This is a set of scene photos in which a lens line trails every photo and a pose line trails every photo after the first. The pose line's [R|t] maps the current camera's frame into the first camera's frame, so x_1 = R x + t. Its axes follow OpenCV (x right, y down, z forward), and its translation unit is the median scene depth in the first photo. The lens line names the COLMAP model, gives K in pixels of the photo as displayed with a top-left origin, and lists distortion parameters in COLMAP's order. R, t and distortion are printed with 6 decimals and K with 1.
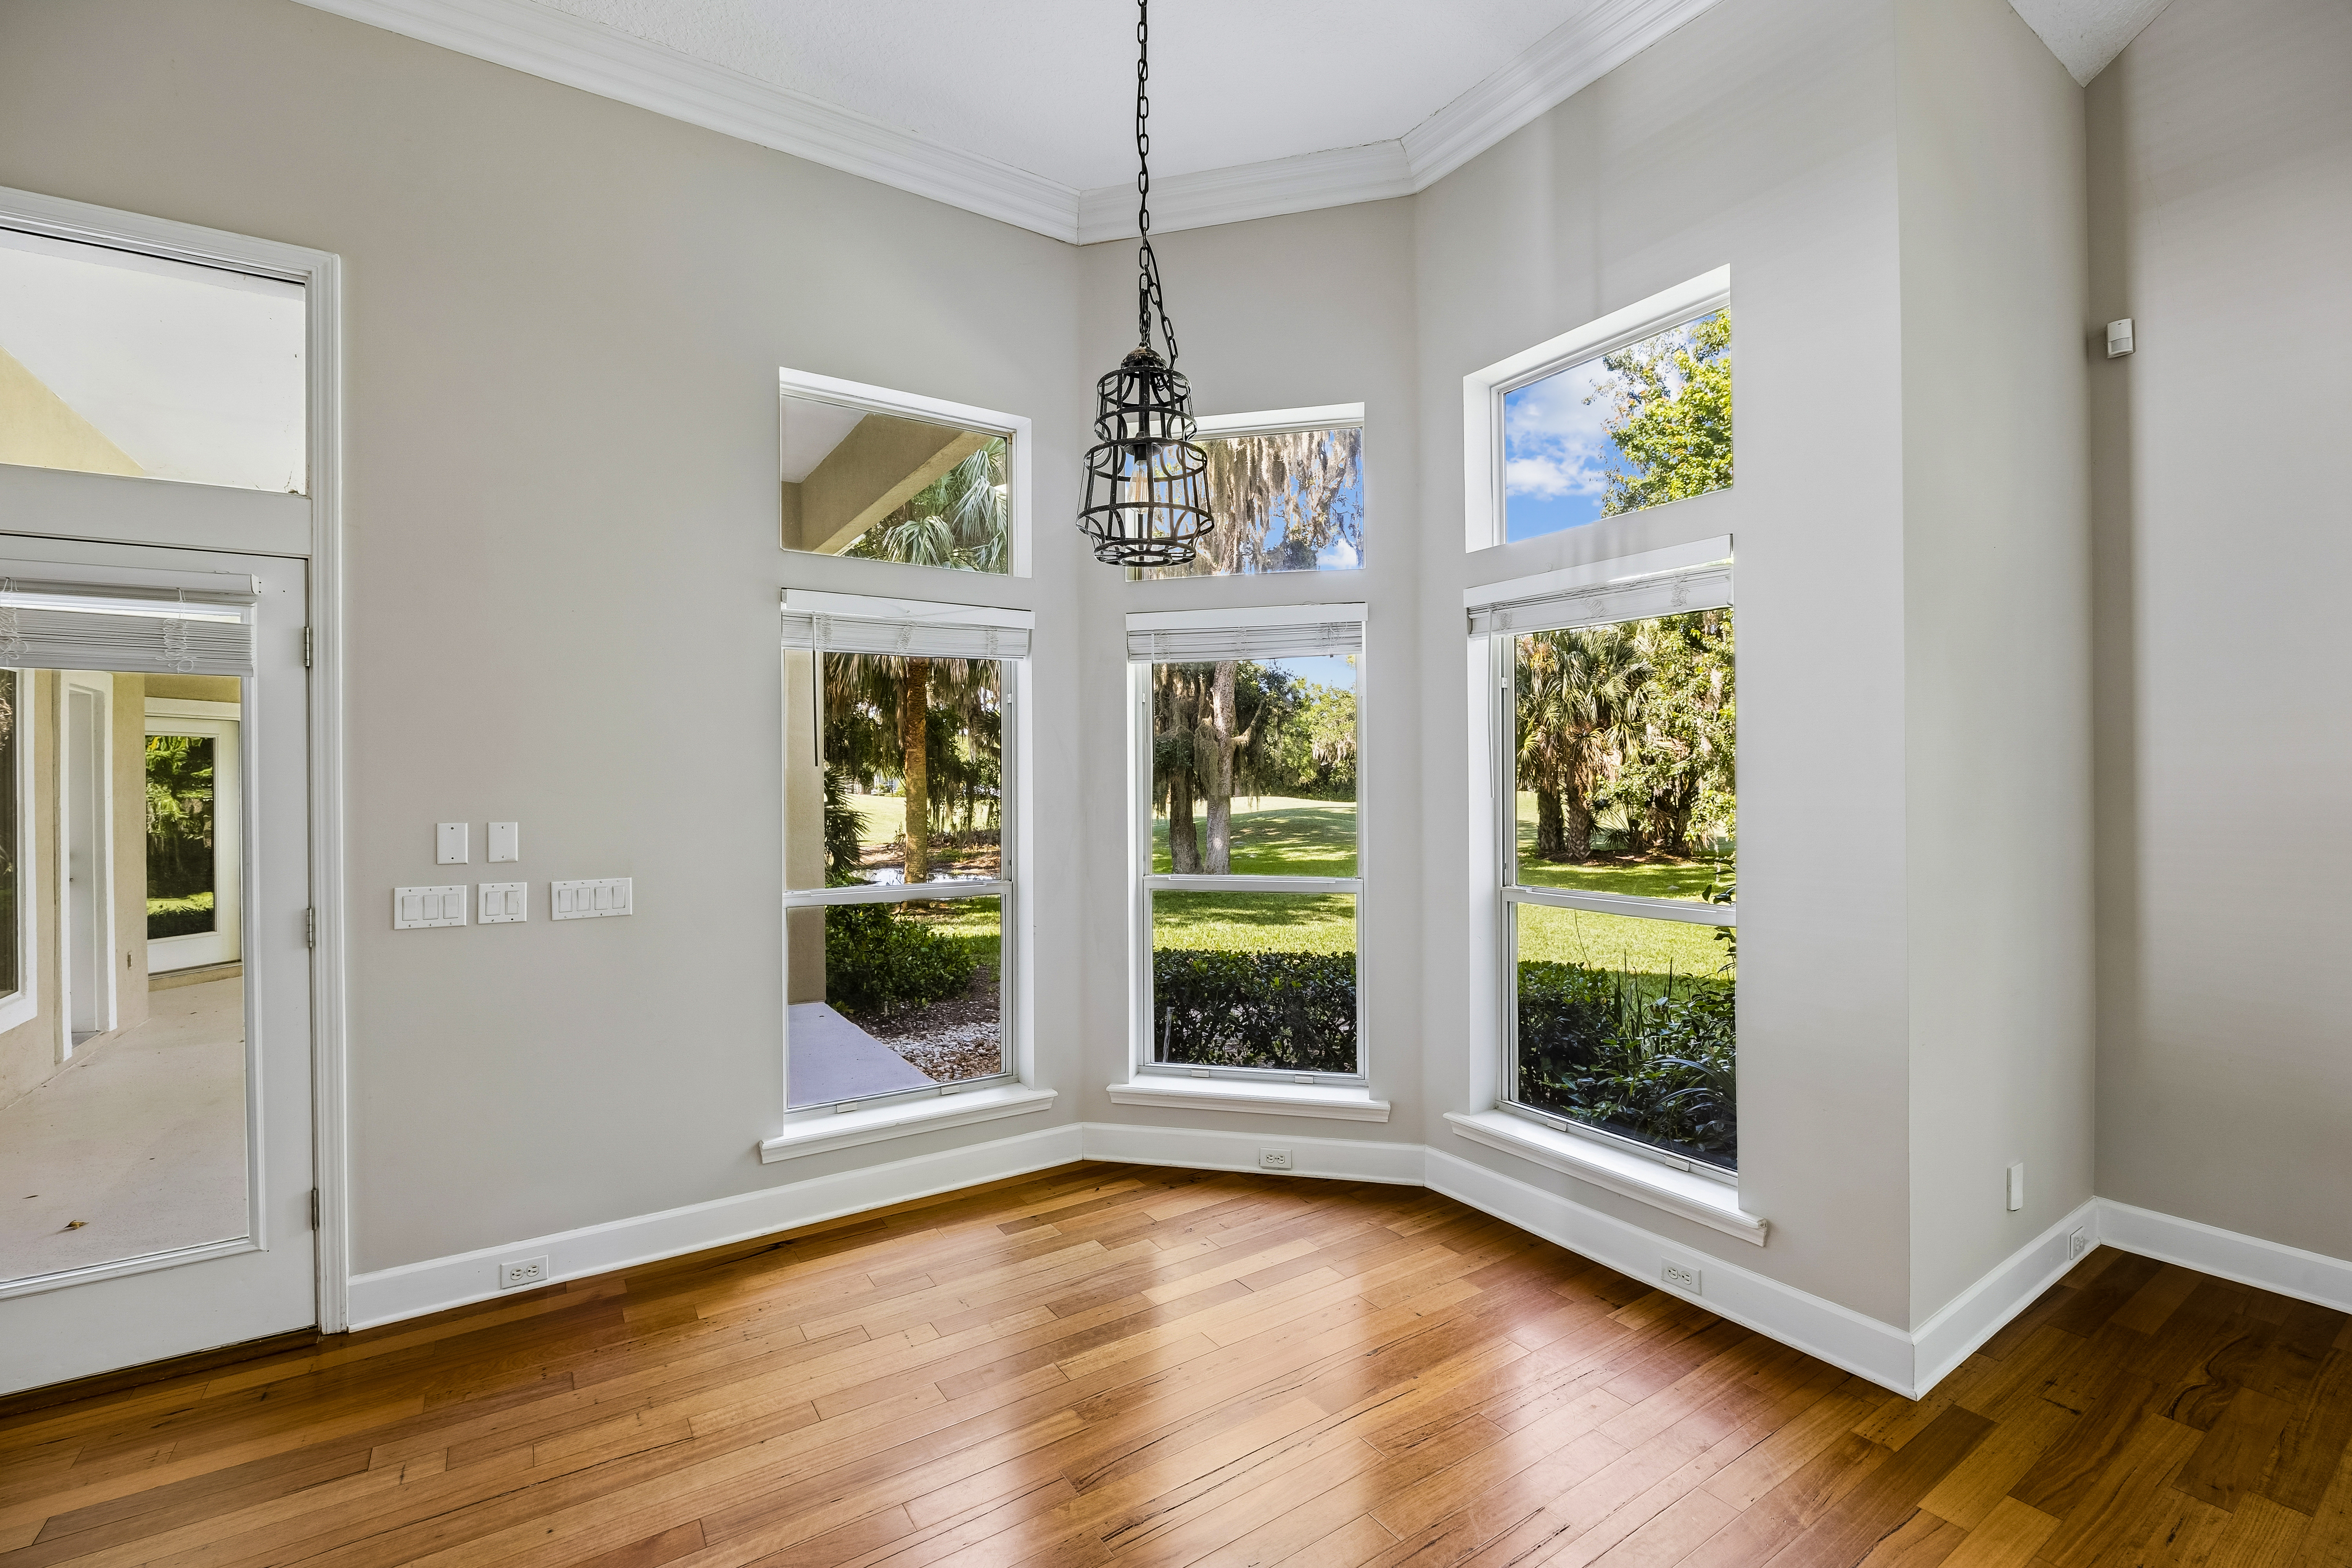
lens RADIAL K [[1000.7, 0, 1169.9], [0, 1000.7, 783.4], [0, 0, 1]] dist [-0.015042, 0.000400]
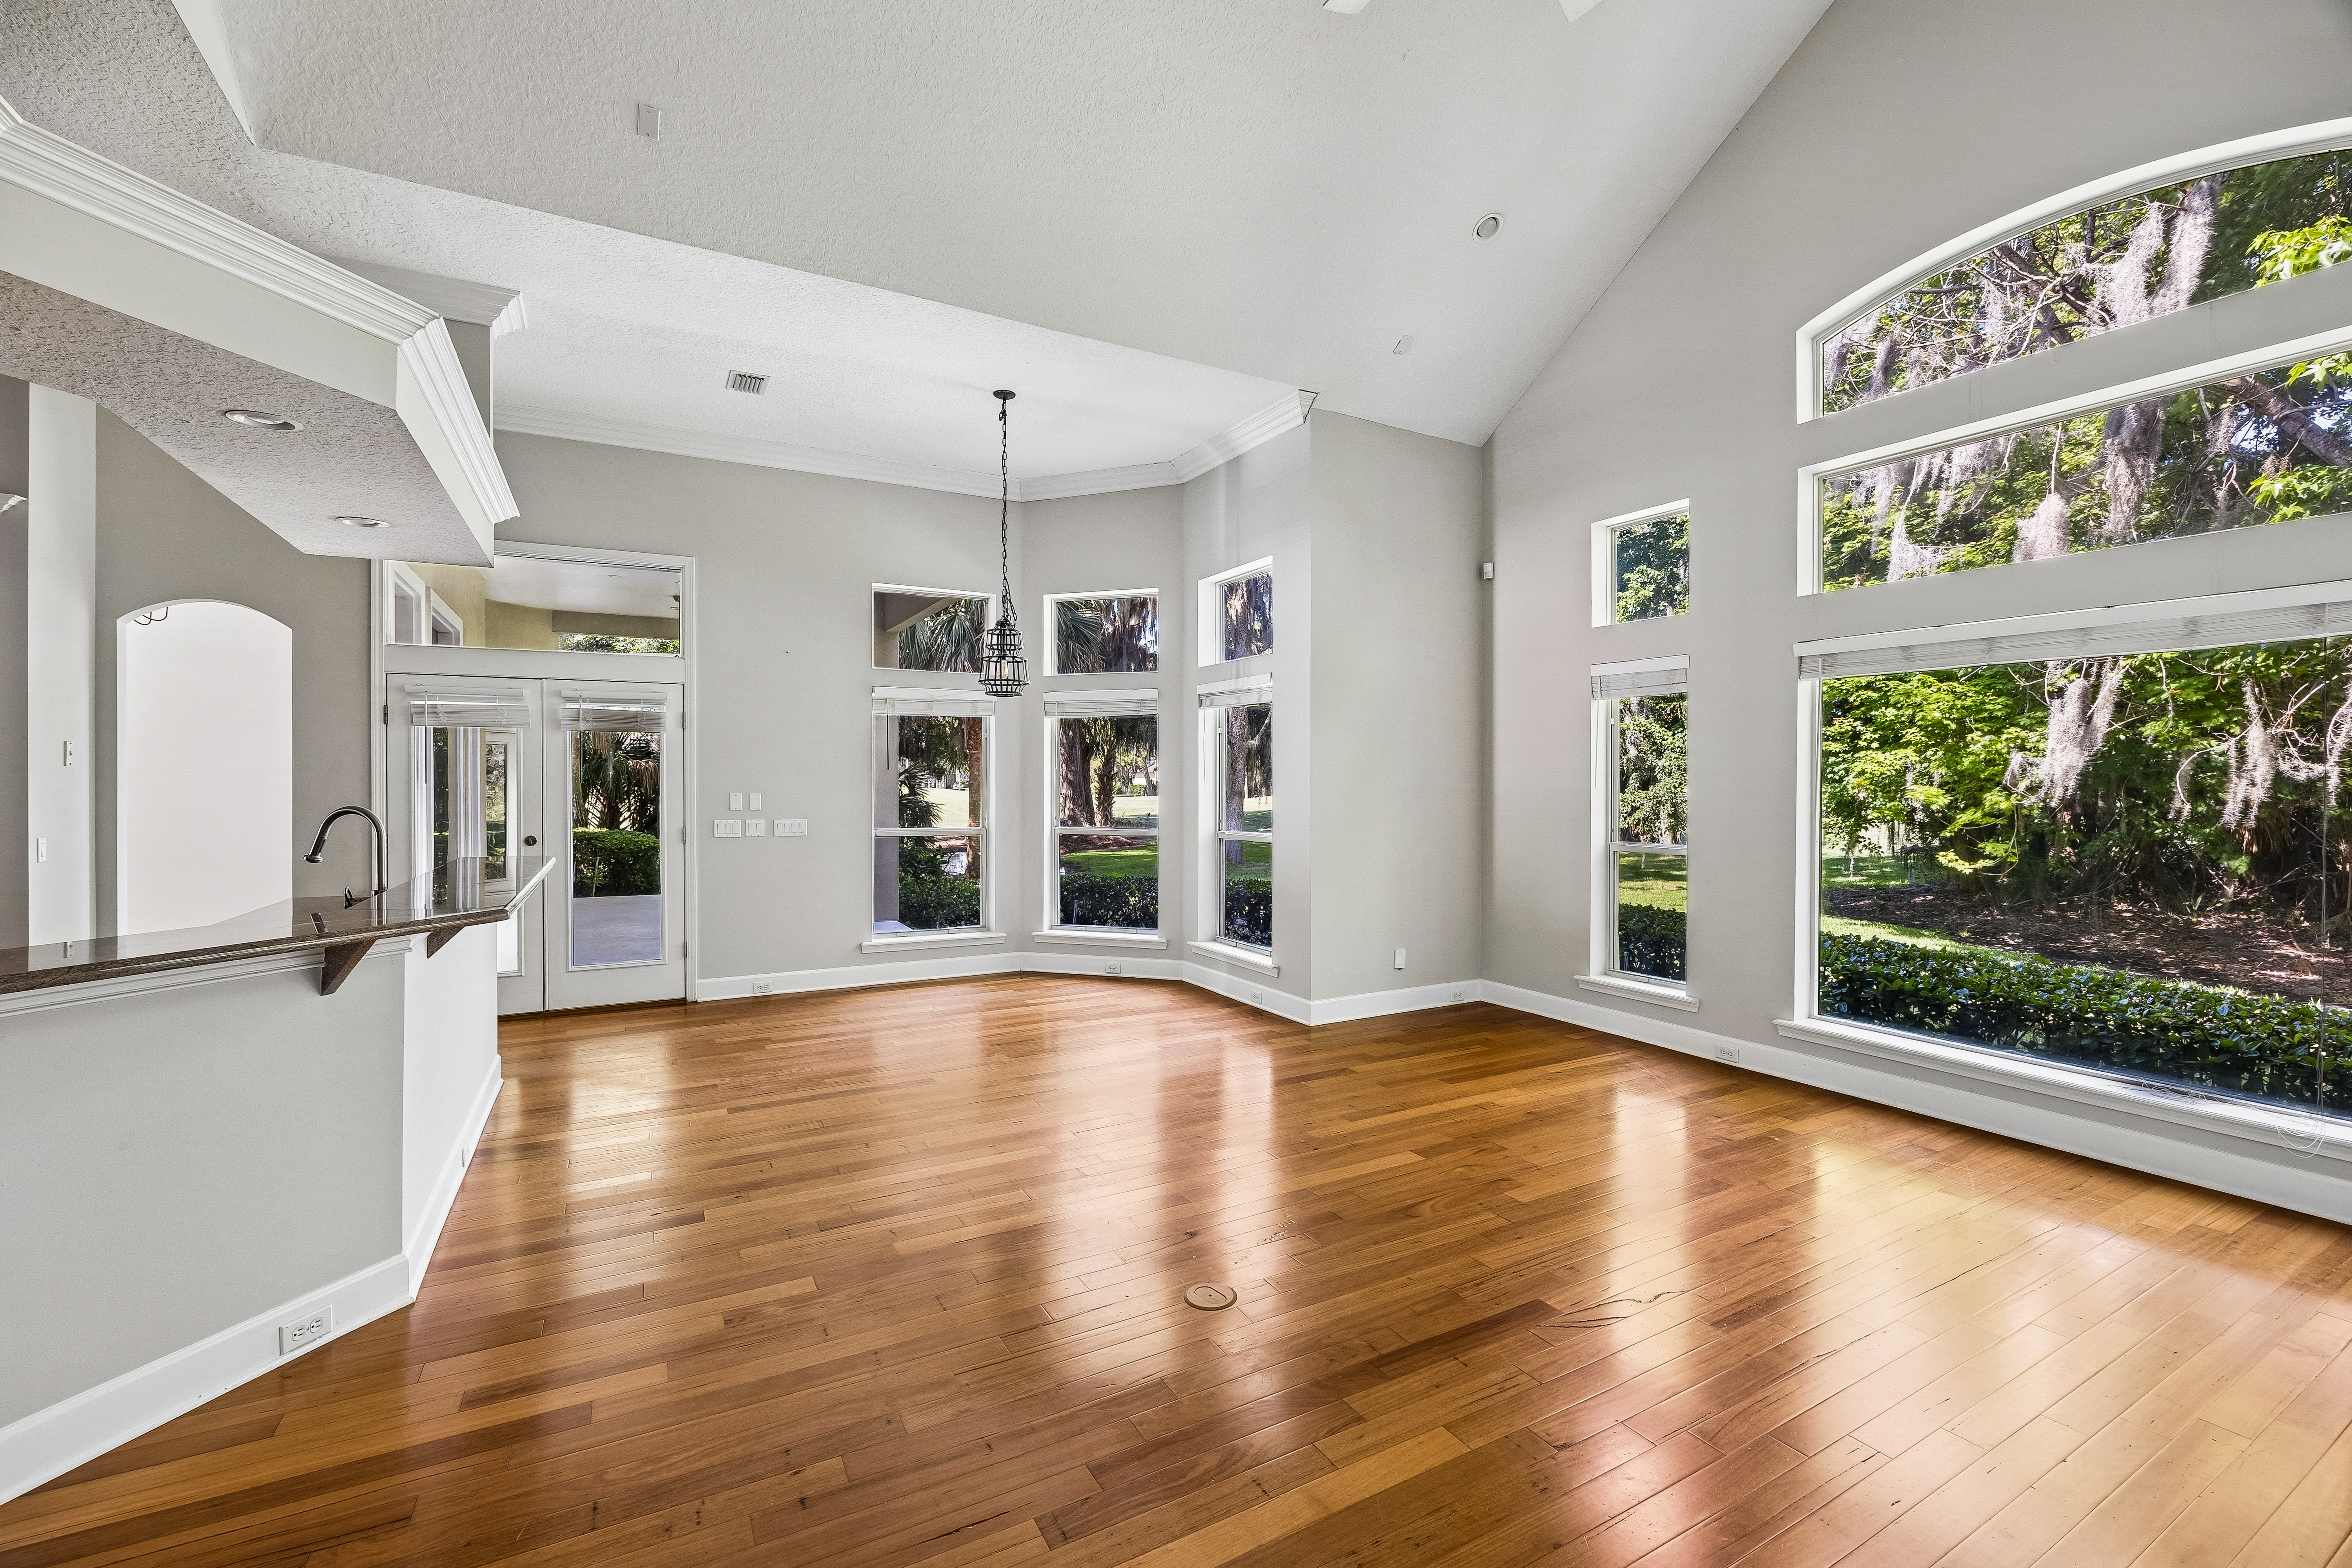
lens RADIAL K [[1000.7, 0, 1168.0], [0, 1000.7, 784.6], [0, 0, 1]] dist [-0.015042, 0.000400]
pose [[0.996726, 0.007682, -0.080492, 0.401355], [-0.007353, 0.999963, 0.004391, 0.001152], [0.080522, -0.003785, 0.996746, -1.046516]]
